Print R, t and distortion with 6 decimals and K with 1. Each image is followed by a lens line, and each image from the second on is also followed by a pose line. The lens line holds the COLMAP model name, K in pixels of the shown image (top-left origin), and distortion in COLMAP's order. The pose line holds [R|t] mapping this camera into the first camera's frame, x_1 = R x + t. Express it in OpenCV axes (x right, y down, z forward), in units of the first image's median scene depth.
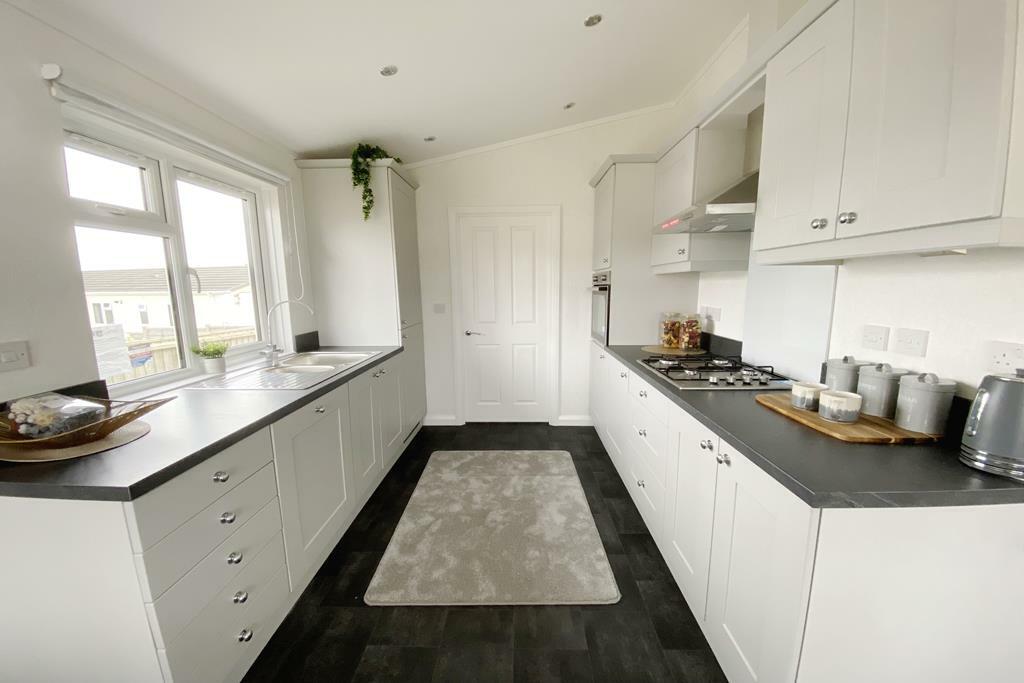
lens RADIAL K [[408.2, 0, 510.1], [0, 408.2, 354.4], [0, 0, 1]] dist [0.012956, -0.018319]
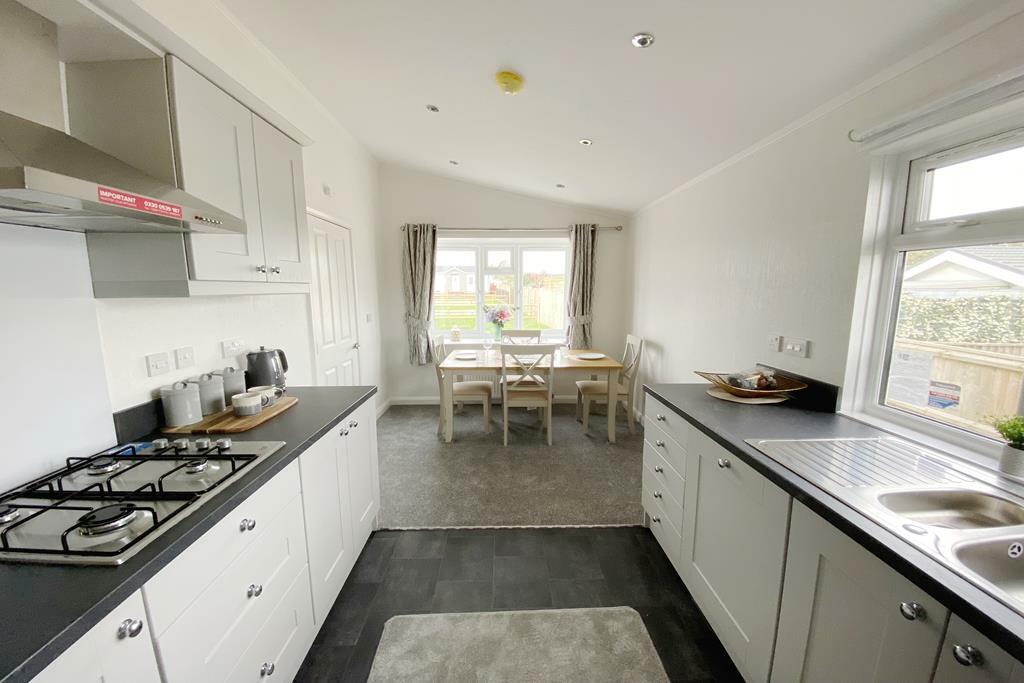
lens RADIAL K [[408.2, 0, 510.1], [0, 408.2, 354.4], [0, 0, 1]] dist [0.012956, -0.018319]
pose [[-0.998558, 0.024082, -0.047975, -0.001517], [0.007092, 0.945068, 0.326797, -0.357299], [0.053210, 0.325985, -0.943876, 1.733812]]
